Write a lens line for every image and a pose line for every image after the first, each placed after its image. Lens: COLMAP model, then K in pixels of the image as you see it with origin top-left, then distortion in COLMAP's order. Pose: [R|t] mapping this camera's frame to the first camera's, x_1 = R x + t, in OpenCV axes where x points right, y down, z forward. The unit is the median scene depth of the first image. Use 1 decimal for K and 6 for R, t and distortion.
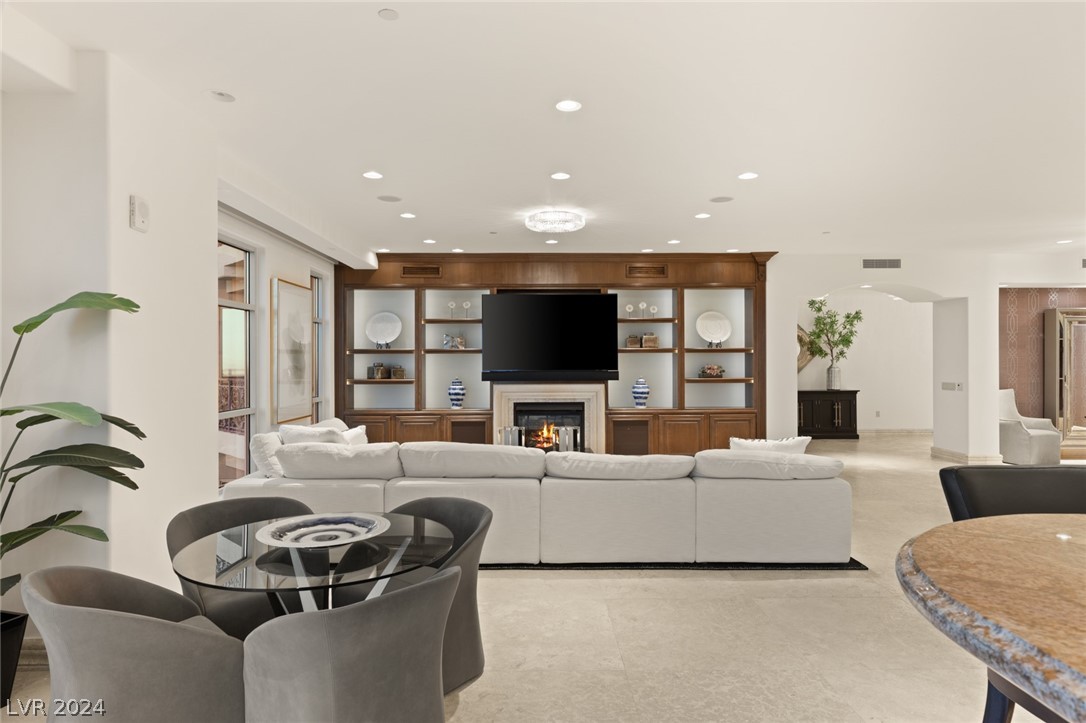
lens RADIAL K [[630.5, 0, 542.5], [0, 630.5, 362.7], [0, 0, 1]] dist [-0.000689, 0.001552]
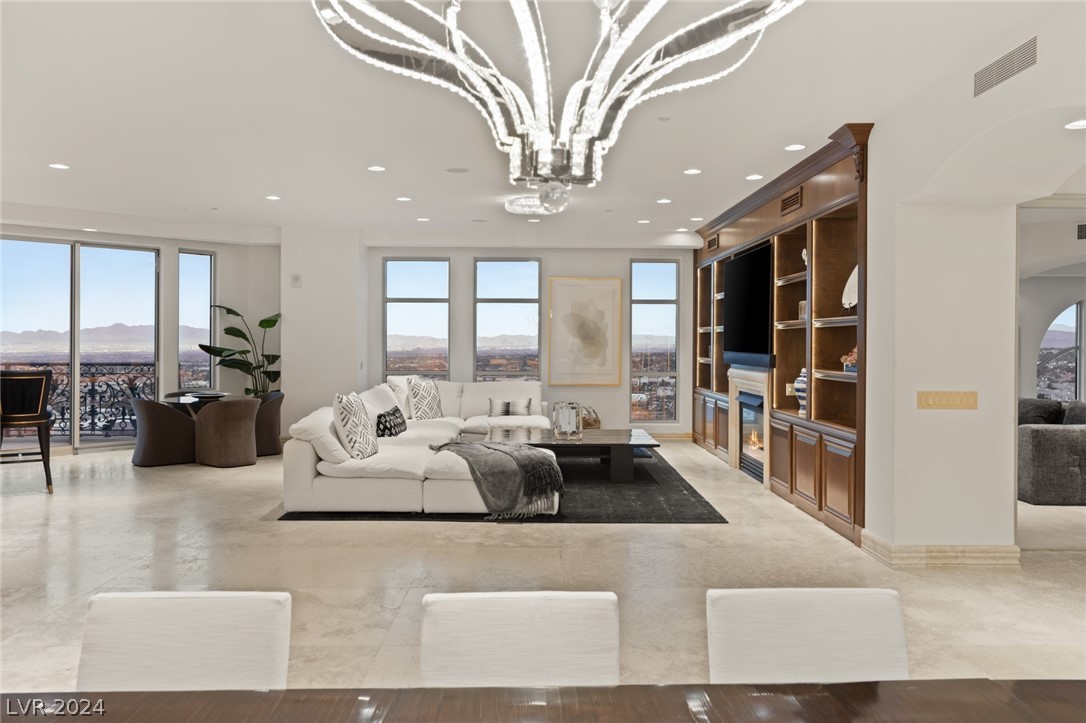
lens RADIAL K [[800.0, 0, 530.9], [0, 800.0, 343.1], [0, 0, 1]] dist [0.009697, 0.002179]
pose [[0.007359, 0.006070, -0.999954, 0.978761], [-0.006964, 0.999958, 0.006019, -0.002855], [0.999949, 0.006920, 0.007401, 0.714915]]
